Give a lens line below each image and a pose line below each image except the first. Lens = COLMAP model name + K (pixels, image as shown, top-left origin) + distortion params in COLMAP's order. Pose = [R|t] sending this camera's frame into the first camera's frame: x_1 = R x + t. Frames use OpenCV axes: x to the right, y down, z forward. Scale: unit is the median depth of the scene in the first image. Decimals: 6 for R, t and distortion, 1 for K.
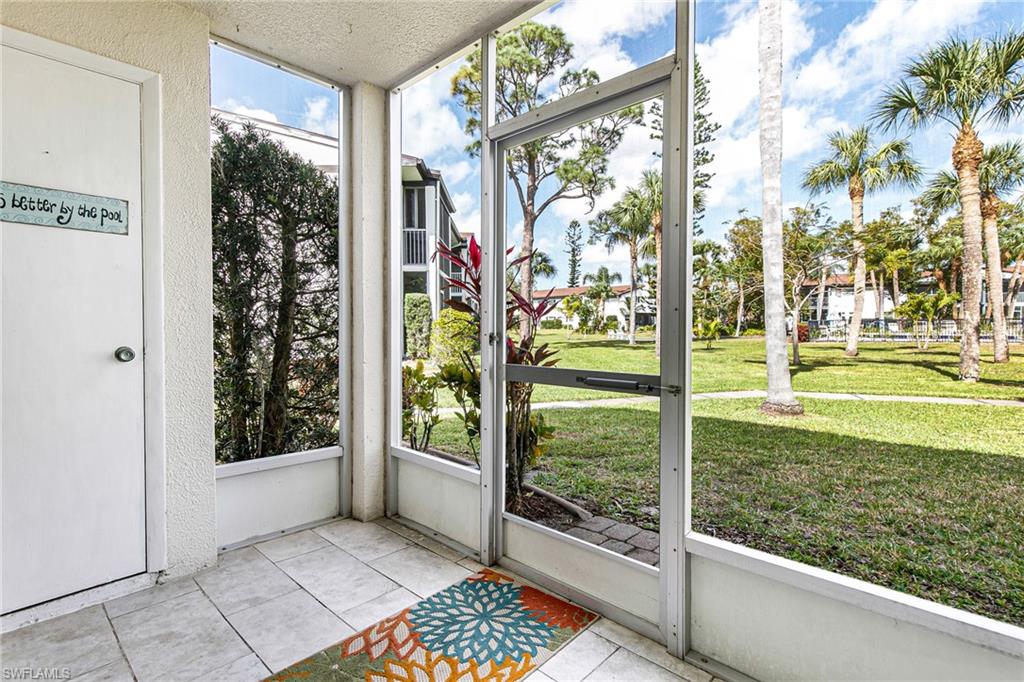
lens RADIAL K [[518.3, 0, 518.6], [0, 518.3, 331.8], [0, 0, 1]] dist [0.010465, -0.001442]
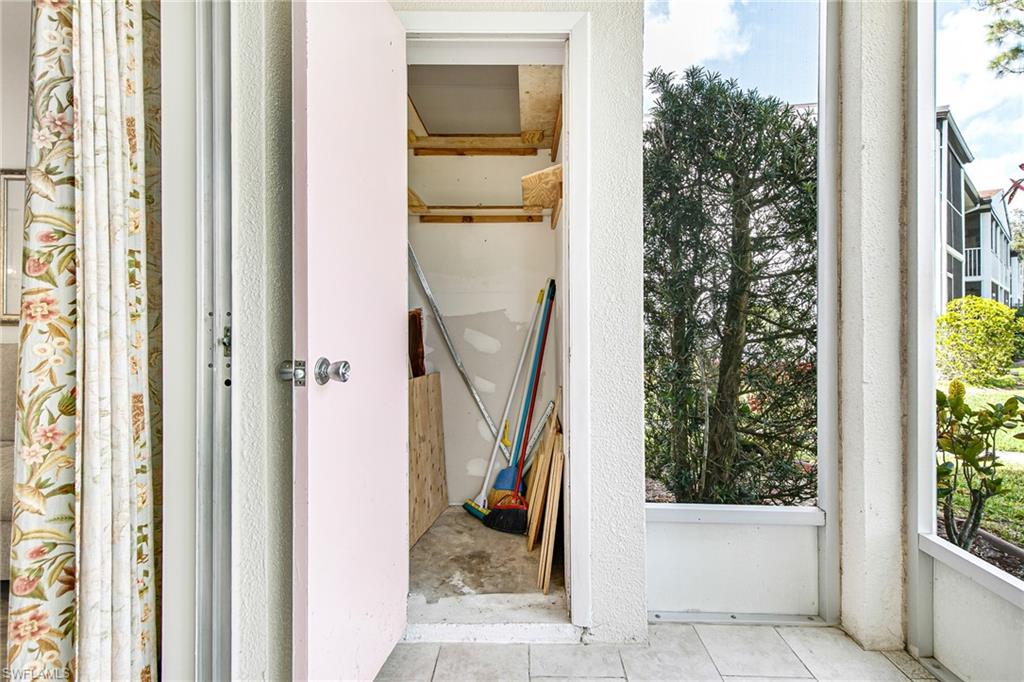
lens RADIAL K [[518.3, 0, 529.8], [0, 518.3, 320.9], [0, 0, 1]] dist [0.010465, -0.001442]
pose [[0.700997, -0.003087, -0.713158, -0.120064], [-0.009290, 0.999866, -0.013460, -0.000417], [0.713104, 0.016060, 0.700875, 0.256145]]
